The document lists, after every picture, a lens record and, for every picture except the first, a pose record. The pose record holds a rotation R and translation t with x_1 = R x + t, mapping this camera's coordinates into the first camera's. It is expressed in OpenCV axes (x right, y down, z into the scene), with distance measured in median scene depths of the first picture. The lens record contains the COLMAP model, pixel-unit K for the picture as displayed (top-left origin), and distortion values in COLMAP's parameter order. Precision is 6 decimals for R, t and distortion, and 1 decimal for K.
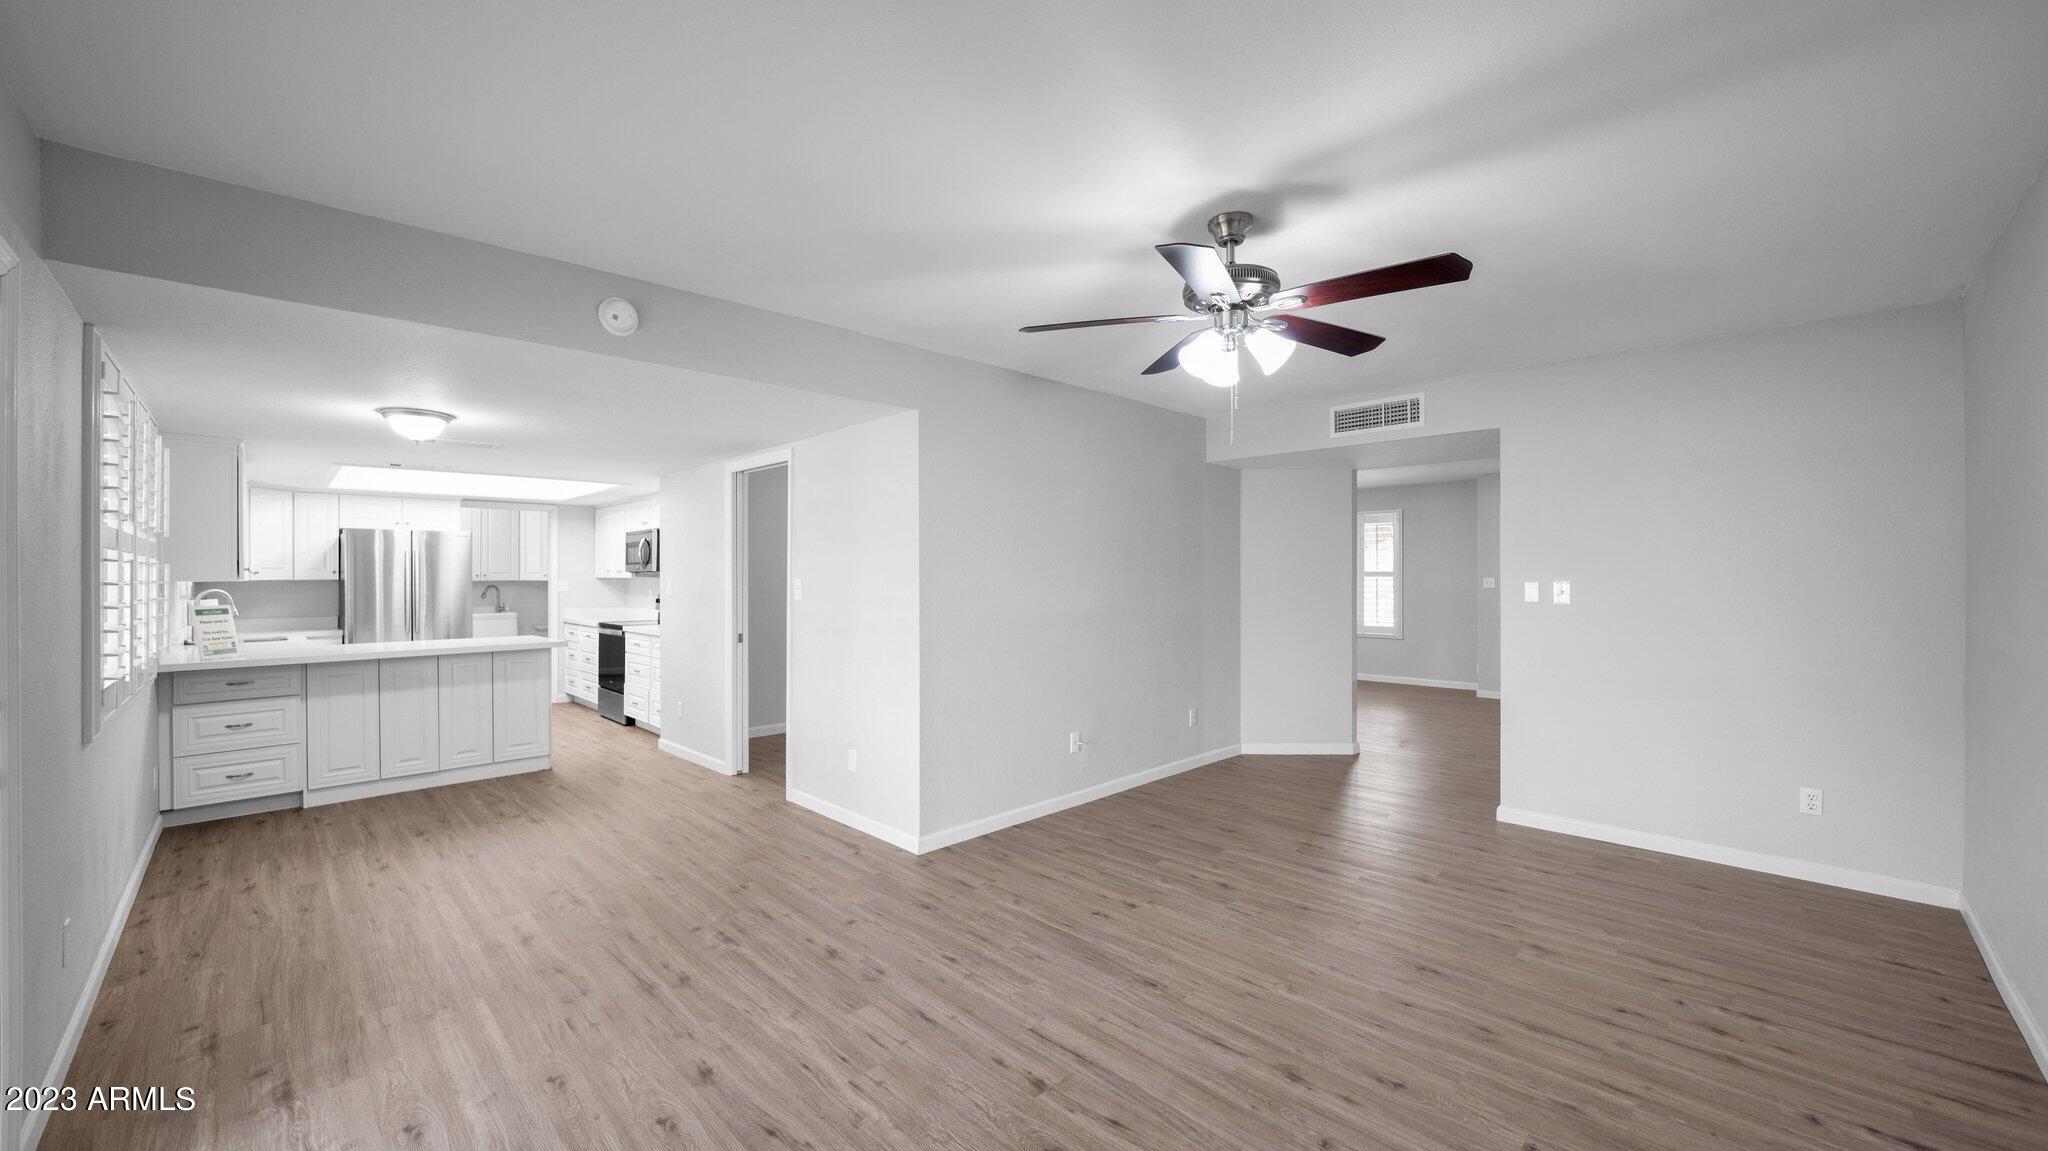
lens RADIAL K [[793.2, 0, 1034.8], [0, 793.2, 569.0], [0, 0, 1]] dist [-0.016853, 0.001665]
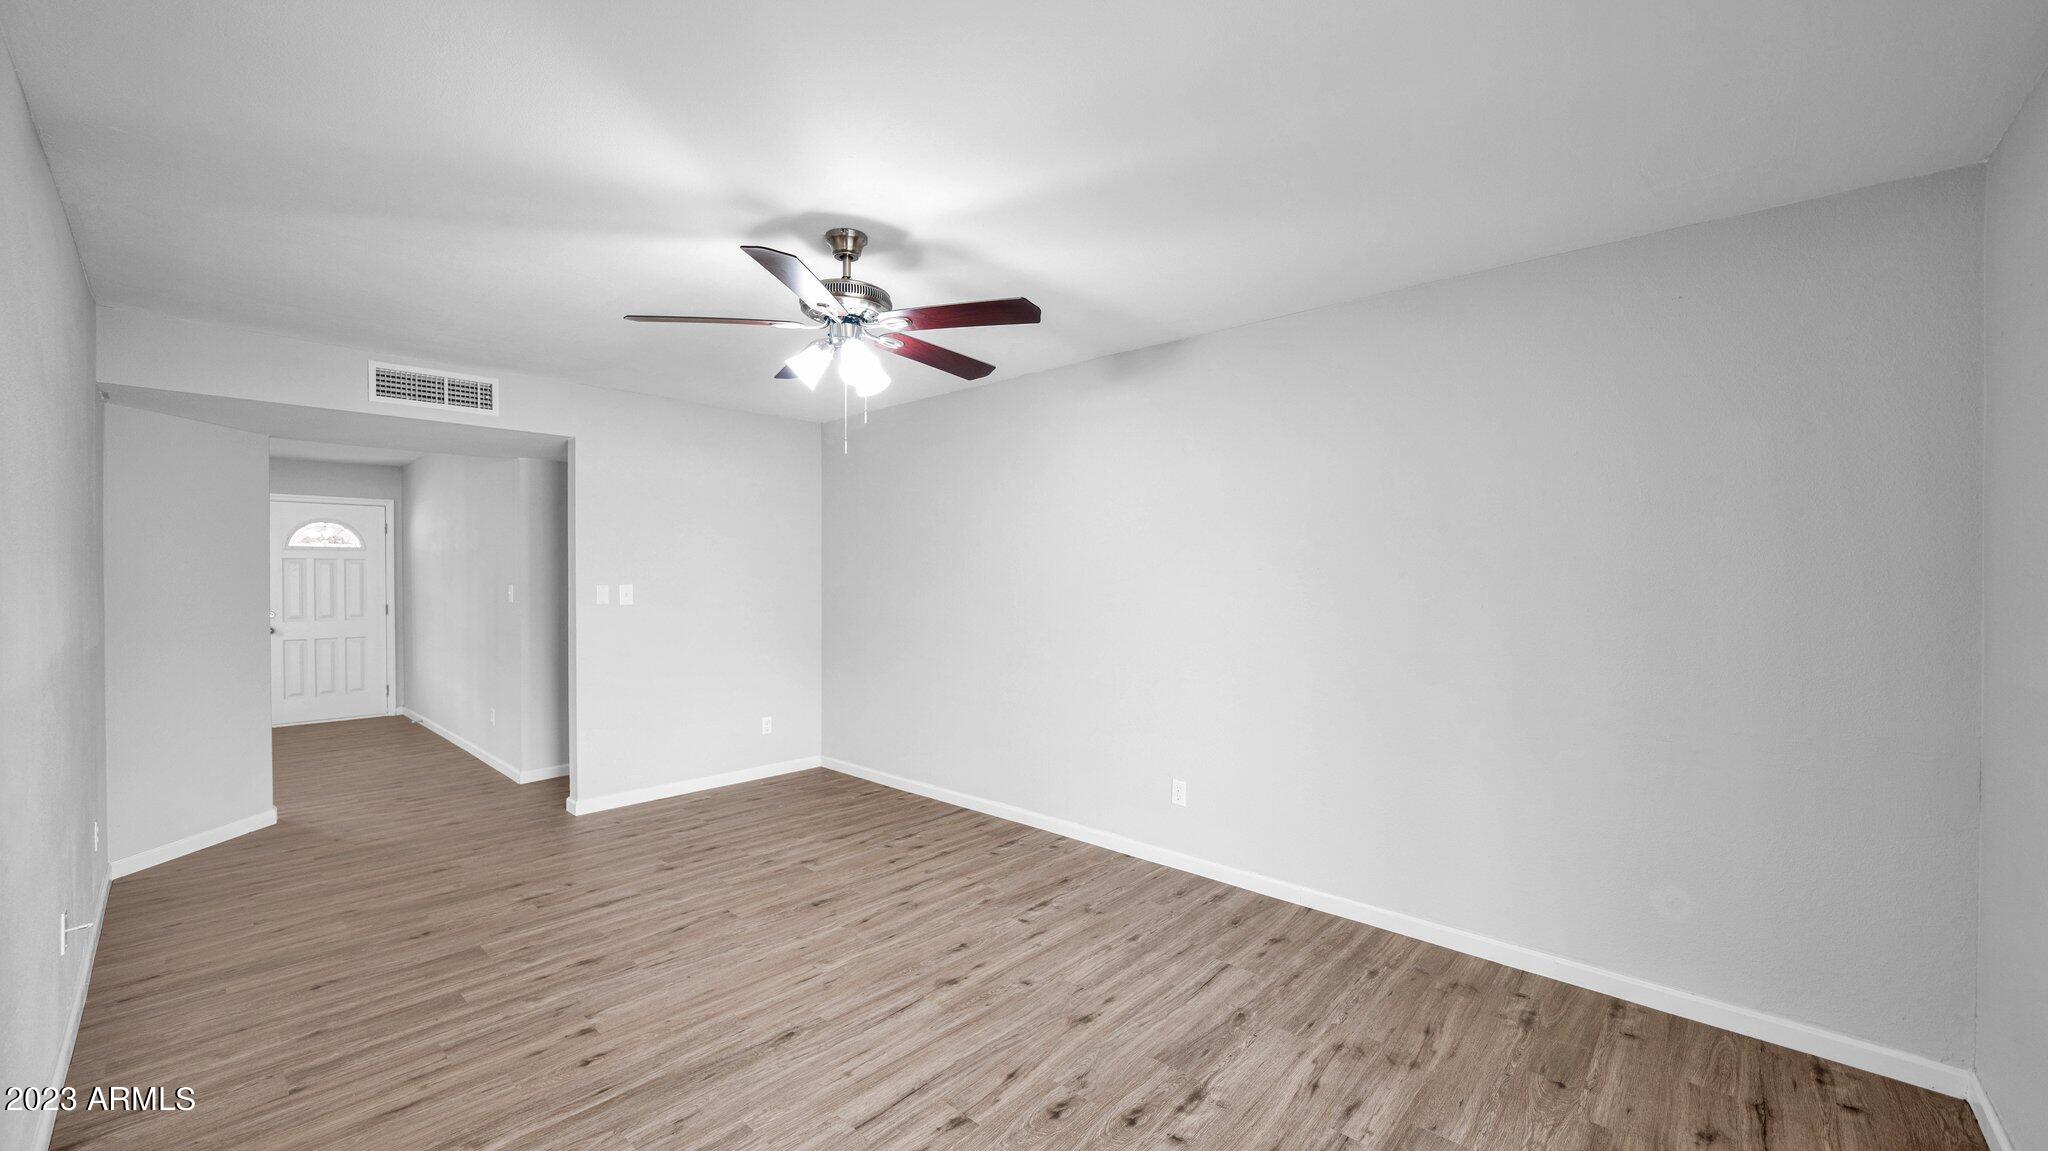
lens RADIAL K [[793.2, 0, 975.5], [0, 793.2, 585.1], [0, 0, 1]] dist [-0.016853, 0.001665]
pose [[-0.014797, -0.011630, 0.999823, -0.608275], [-0.005912, 0.999916, 0.011544, 0.000146], [-0.999873, -0.005740, -0.014864, 0.651261]]
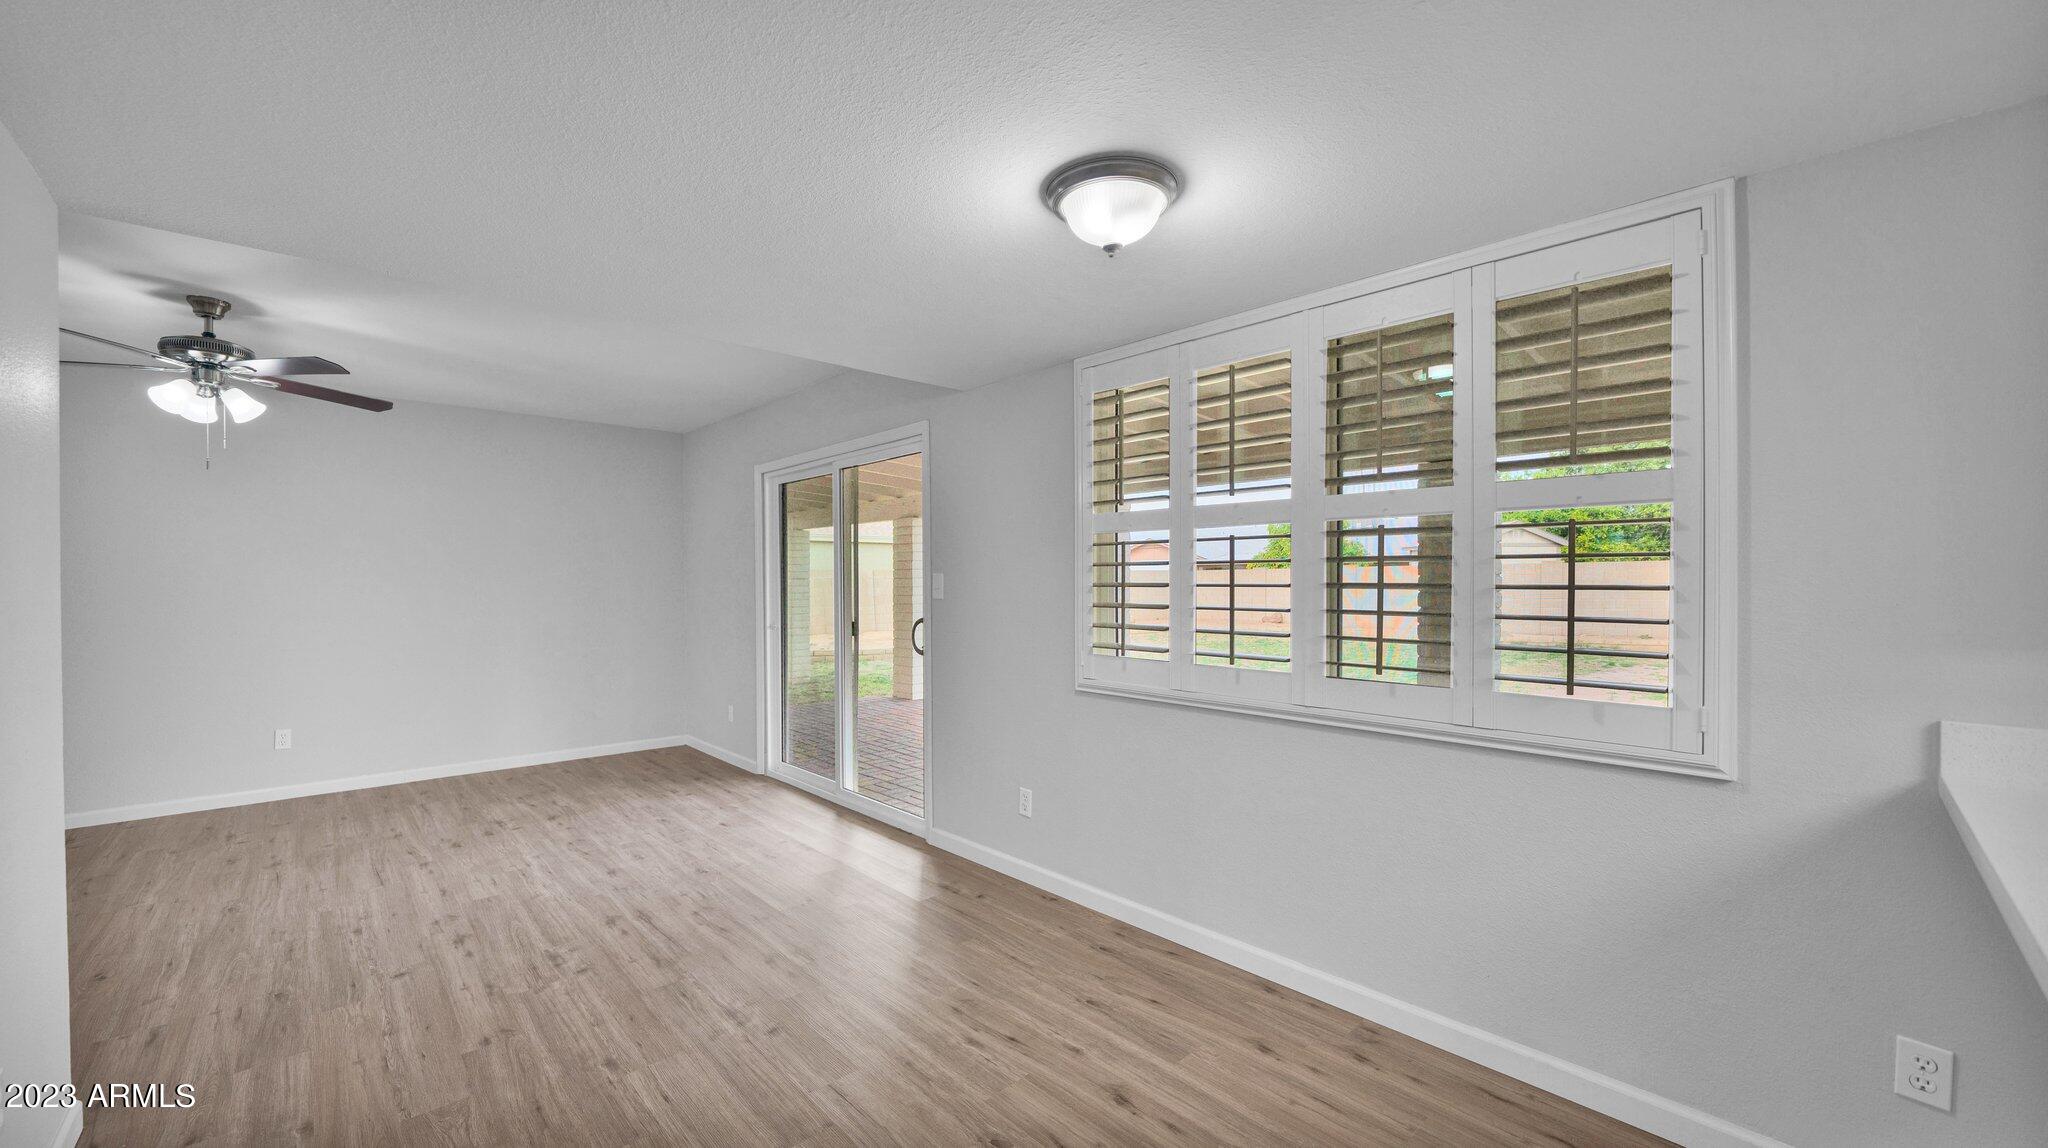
lens RADIAL K [[793.2, 0, 1029.0], [0, 793.2, 579.4], [0, 0, 1]] dist [-0.016853, 0.001665]
pose [[-0.999381, 0.010728, 0.033511, -0.894412], [0.010832, 0.999937, 0.002911, 0.030080], [-0.033477, 0.003273, -0.999434, 1.733074]]
